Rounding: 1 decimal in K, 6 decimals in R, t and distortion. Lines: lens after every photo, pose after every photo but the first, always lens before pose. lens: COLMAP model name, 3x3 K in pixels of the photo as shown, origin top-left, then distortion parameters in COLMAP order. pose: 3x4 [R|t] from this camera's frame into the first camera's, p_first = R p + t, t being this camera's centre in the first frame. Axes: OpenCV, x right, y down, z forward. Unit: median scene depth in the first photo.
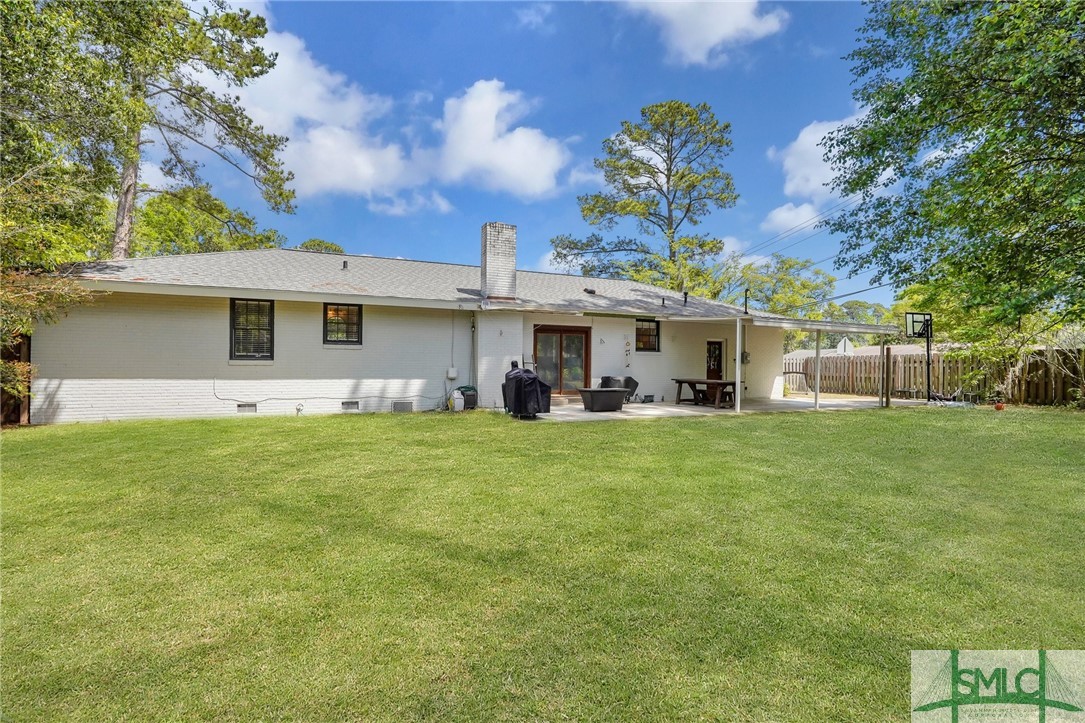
lens RADIAL K [[498.7, 0, 542.5], [0, 498.7, 361.5], [0, 0, 1]] dist [-0.001759, -0.000141]
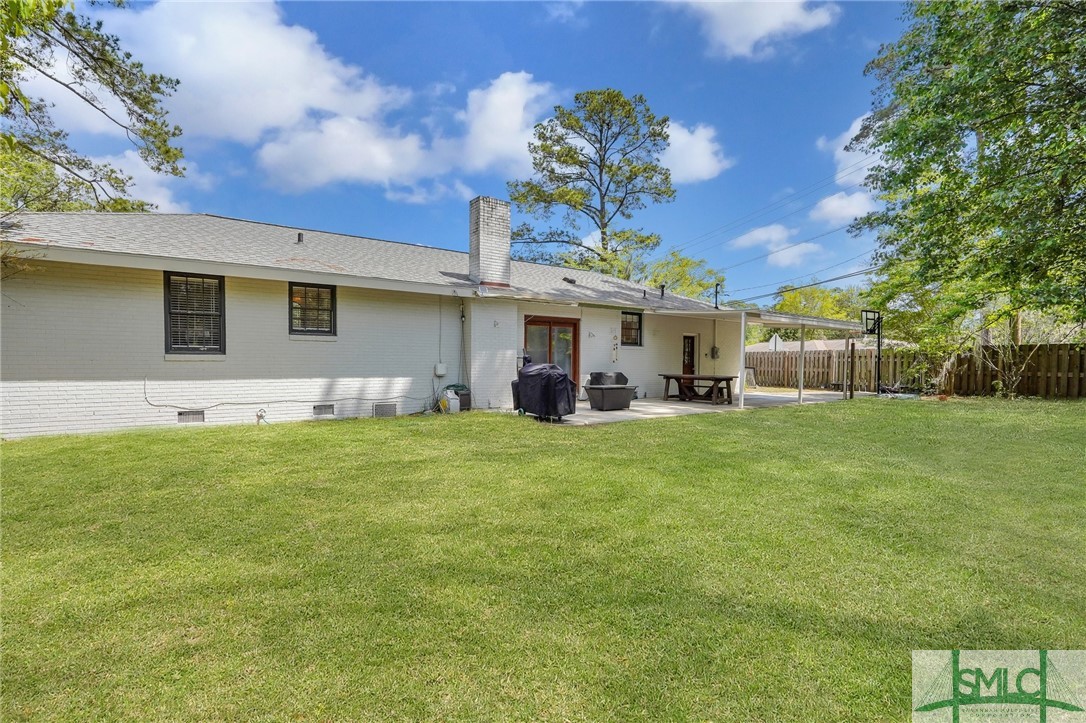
lens RADIAL K [[507.2, 0, 537.8], [0, 507.2, 368.9], [0, 0, 1]] dist [-0.000964, -0.000069]
pose [[0.978453, -0.004805, 0.206412, -0.174003], [-0.000043, 0.999724, 0.023478, 0.001252], [-0.206468, -0.022981, 0.978184, 0.095142]]
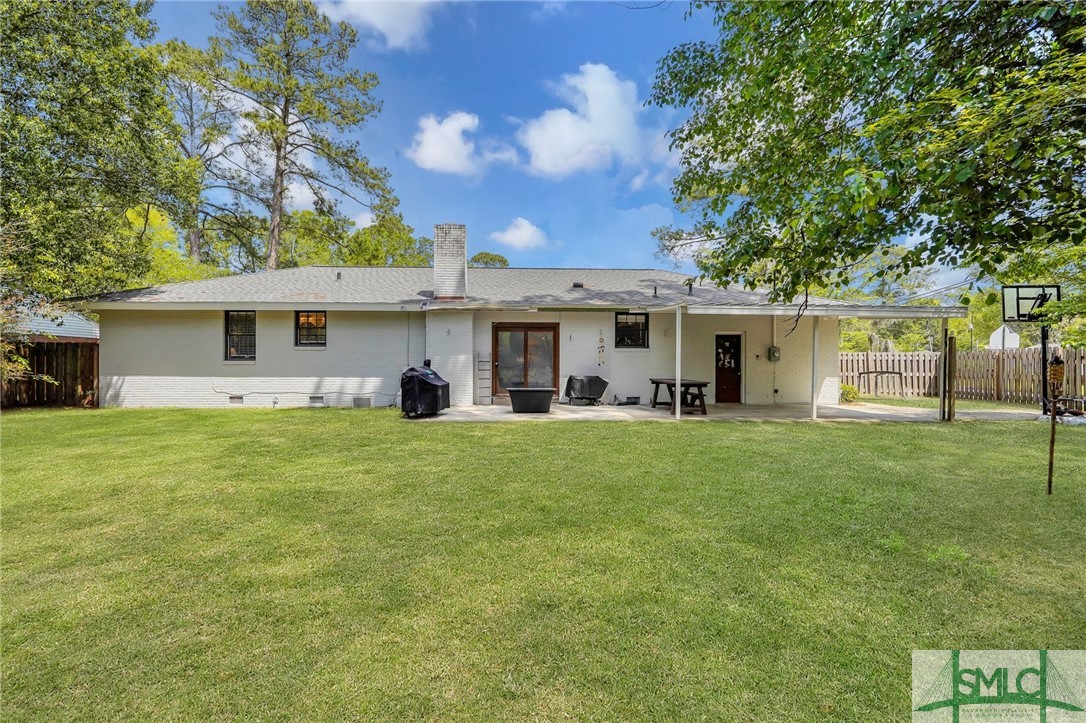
lens RADIAL K [[499.2, 0, 543.0], [0, 499.2, 361.5], [0, 0, 1]] dist [-0.001759, -0.000141]
pose [[0.924966, -0.006690, -0.379991, 0.428702], [0.006401, 0.999977, -0.002025, 0.005082], [0.379996, -0.000559, 0.924988, 0.118836]]
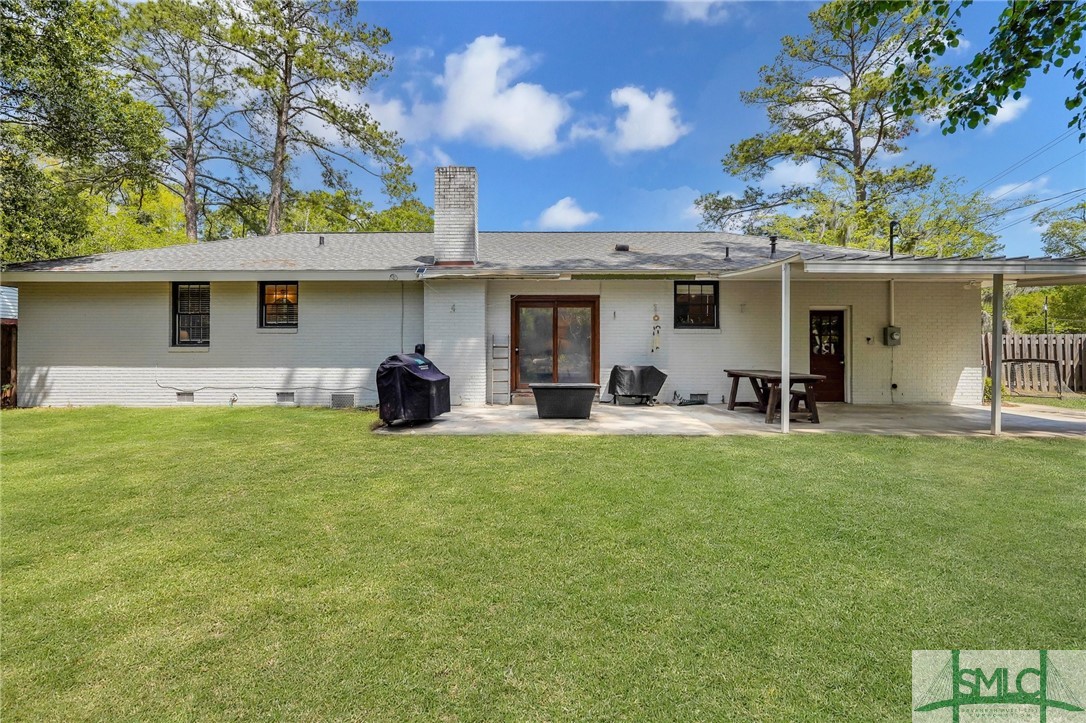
lens RADIAL K [[494.9, 0, 545.4], [0, 494.9, 344.8], [0, 0, 1]] dist [-0.002324, -0.000053]
pose [[0.905939, -0.011328, -0.423256, 0.327602], [0.008321, 0.999925, -0.008952, 0.006123], [0.423326, 0.004589, 0.905966, 0.329826]]
